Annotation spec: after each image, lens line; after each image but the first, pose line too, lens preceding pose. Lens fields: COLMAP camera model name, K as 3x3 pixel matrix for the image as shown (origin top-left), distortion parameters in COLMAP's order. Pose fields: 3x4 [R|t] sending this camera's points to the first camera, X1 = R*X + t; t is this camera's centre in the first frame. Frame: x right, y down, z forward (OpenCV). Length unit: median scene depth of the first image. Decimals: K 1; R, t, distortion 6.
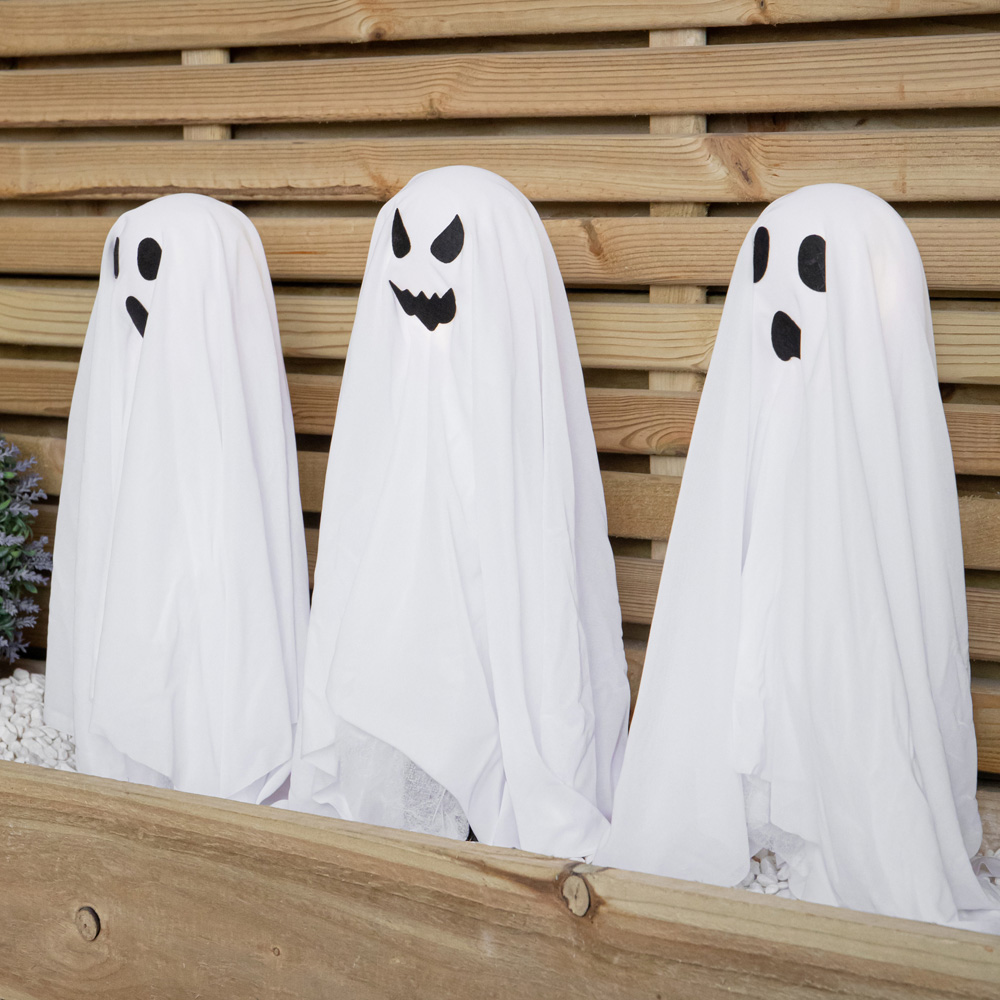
lens RADIAL K [[3281.4, 0, 500.0], [0, 3281.4, 500.0], [0, 0, 1]] dist [0.077393, 0.937443]
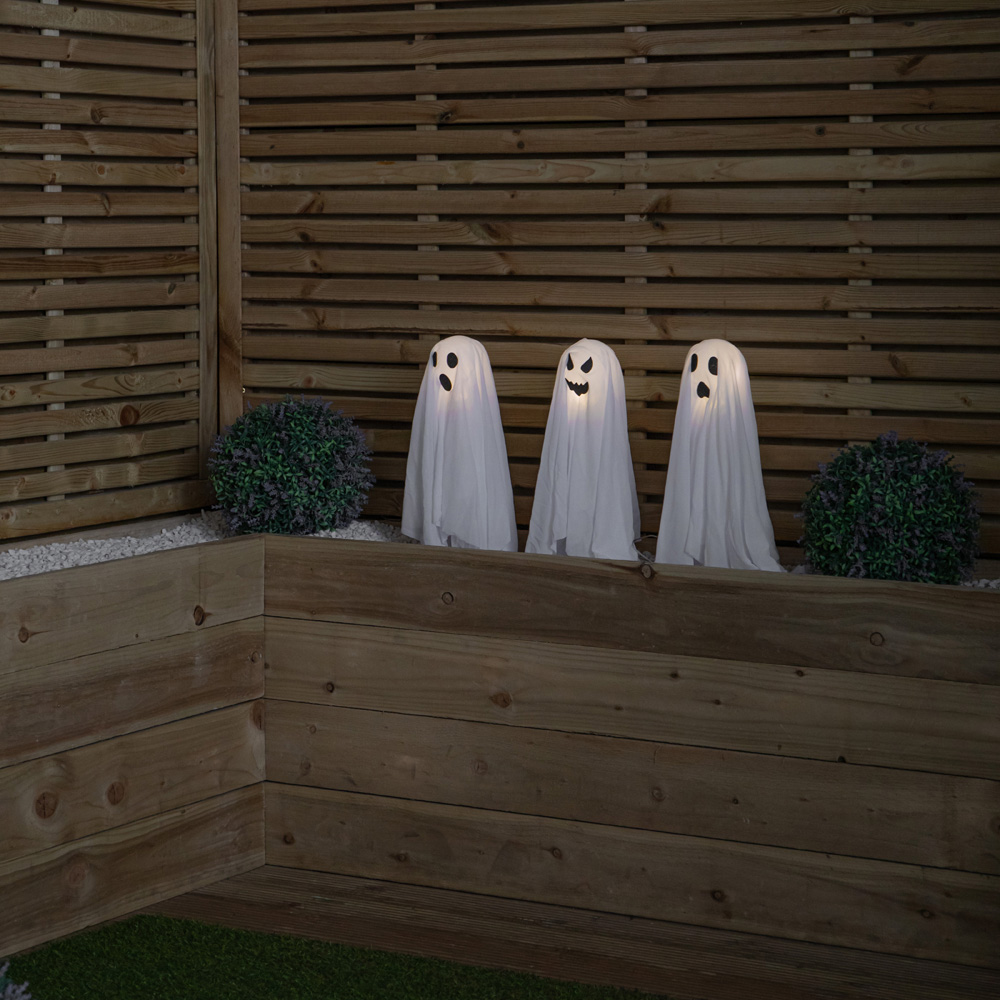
lens RADIAL K [[2718.7, 0, 500.0], [0, 2718.7, 500.0], [0, 0, 1]] dist [0.054022, -0.143549]
pose [[0.986764, -0.011236, 0.161774, -0.454564], [0.010698, 0.999934, 0.004191, 0.034901], [-0.161810, -0.002405, 0.986819, -1.301478]]
